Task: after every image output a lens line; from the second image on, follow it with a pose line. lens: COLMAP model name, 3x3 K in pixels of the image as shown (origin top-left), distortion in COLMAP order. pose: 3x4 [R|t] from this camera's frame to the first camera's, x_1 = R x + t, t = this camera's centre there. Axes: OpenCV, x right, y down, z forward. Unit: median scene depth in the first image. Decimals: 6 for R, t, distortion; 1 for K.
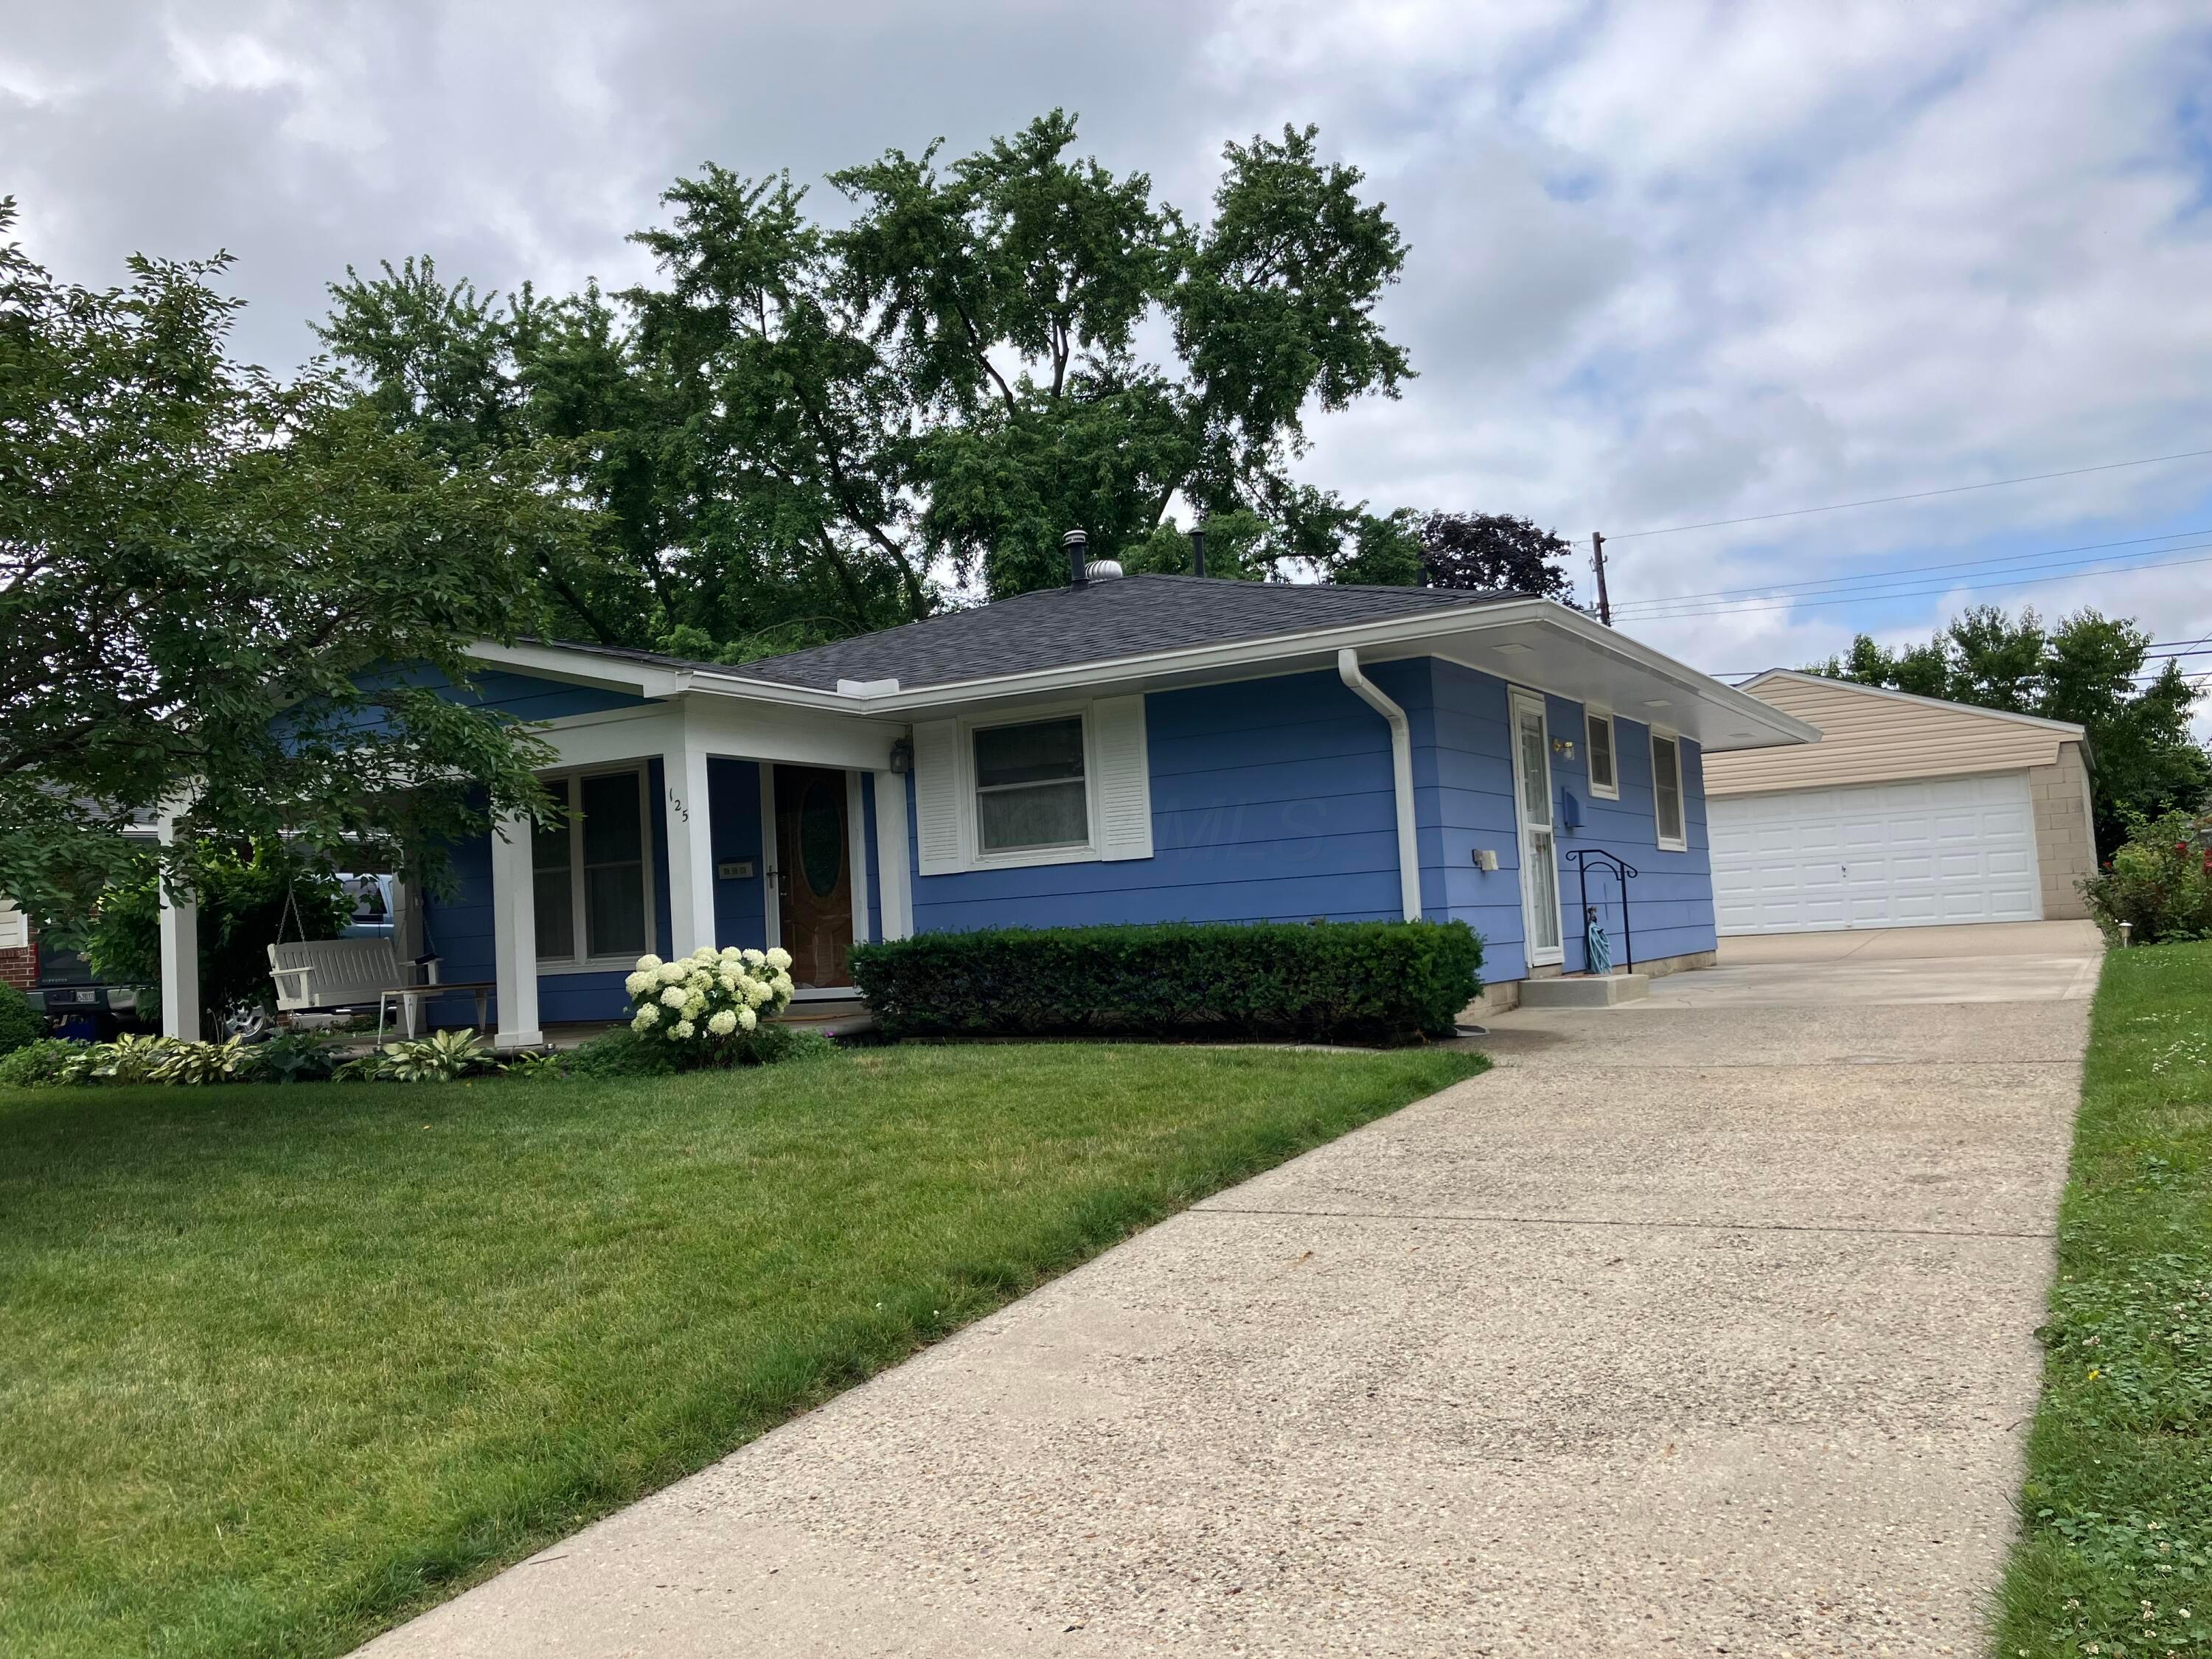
lens RADIAL K [[1777.0, 0, 1103.8], [0, 1777.0, 834.8], [0, 0, 1]] dist [0.039046, -0.056631]
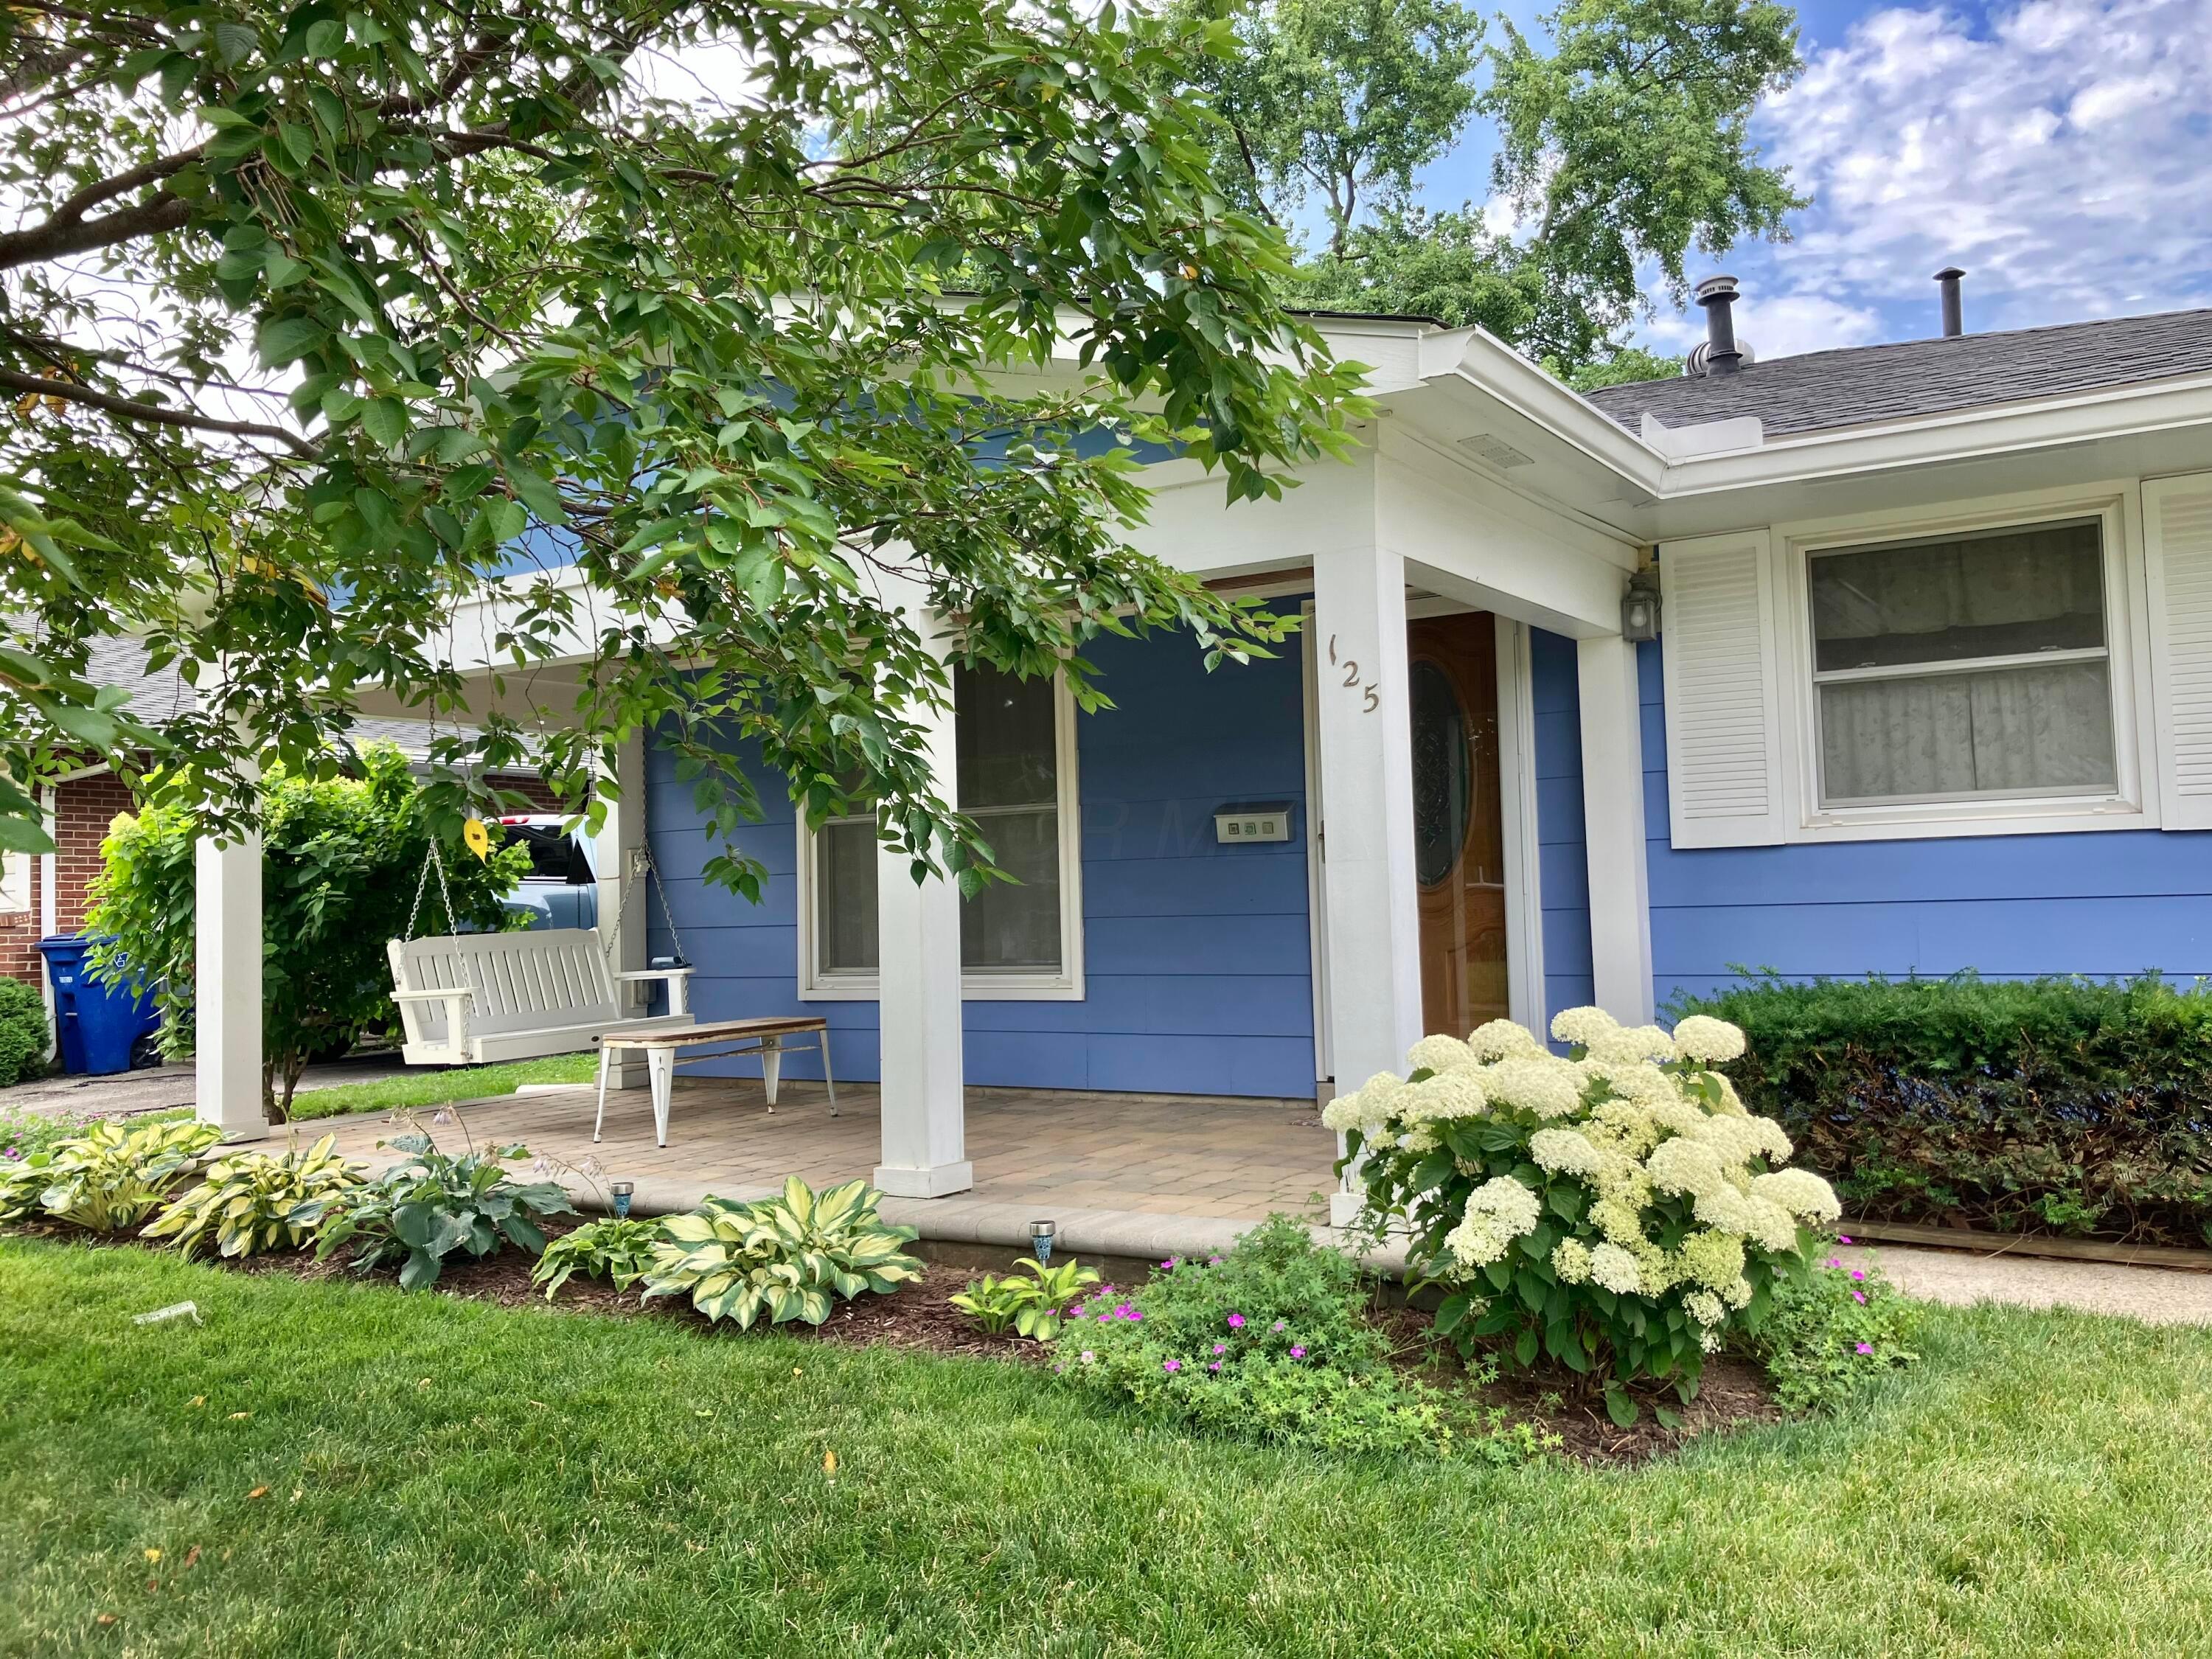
lens RADIAL K [[1777.0, 0, 1107.9], [0, 1777.0, 818.3], [0, 0, 1]] dist [0.039046, -0.056631]
pose [[0.998594, 0.027857, -0.045099, -0.237037], [-0.027361, 0.999559, 0.011567, 0.012945], [0.045401, -0.010317, 0.998916, 0.491113]]
